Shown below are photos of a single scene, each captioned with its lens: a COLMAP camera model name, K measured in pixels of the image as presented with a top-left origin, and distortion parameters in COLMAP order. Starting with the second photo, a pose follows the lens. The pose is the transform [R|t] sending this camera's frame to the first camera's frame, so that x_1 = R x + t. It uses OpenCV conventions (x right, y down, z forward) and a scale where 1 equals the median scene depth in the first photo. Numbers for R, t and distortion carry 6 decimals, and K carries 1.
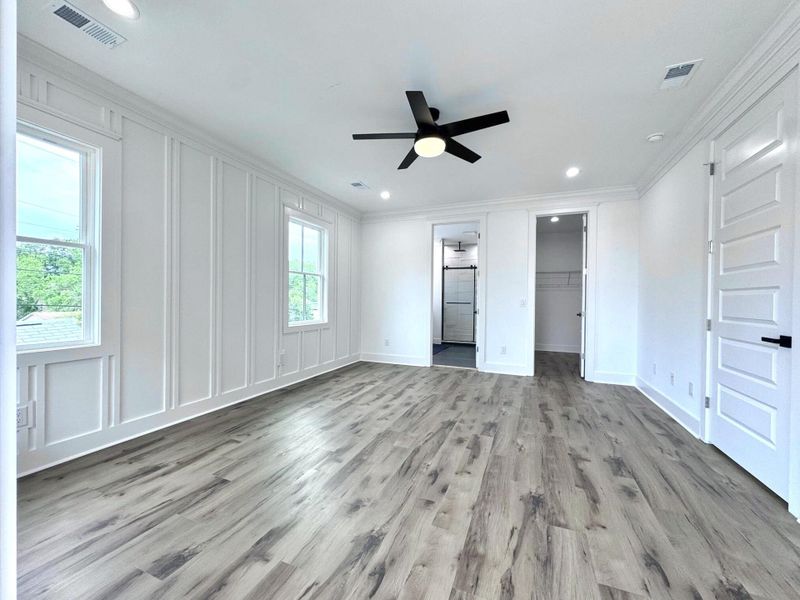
lens RADIAL K [[315.7, 0, 402.3], [0, 315.7, 300.2], [0, 0, 1]] dist [0.001271, 0.000458]
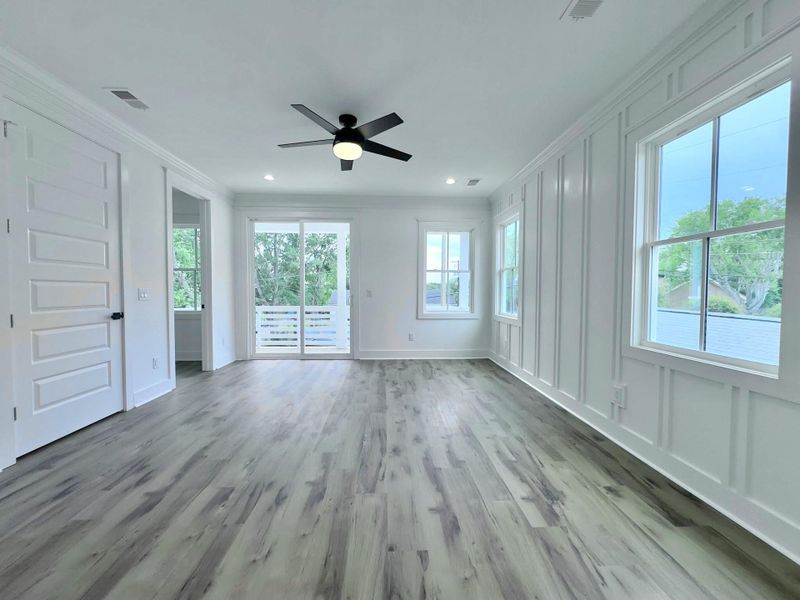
lens RADIAL K [[315.7, 0, 404.1], [0, 315.7, 298.0], [0, 0, 1]] dist [0.001271, 0.000458]
pose [[-0.900239, -0.001886, -0.435391, 0.287257], [-0.013221, 0.999648, 0.023007, -0.011629], [0.435194, 0.026468, -0.899947, 1.560423]]
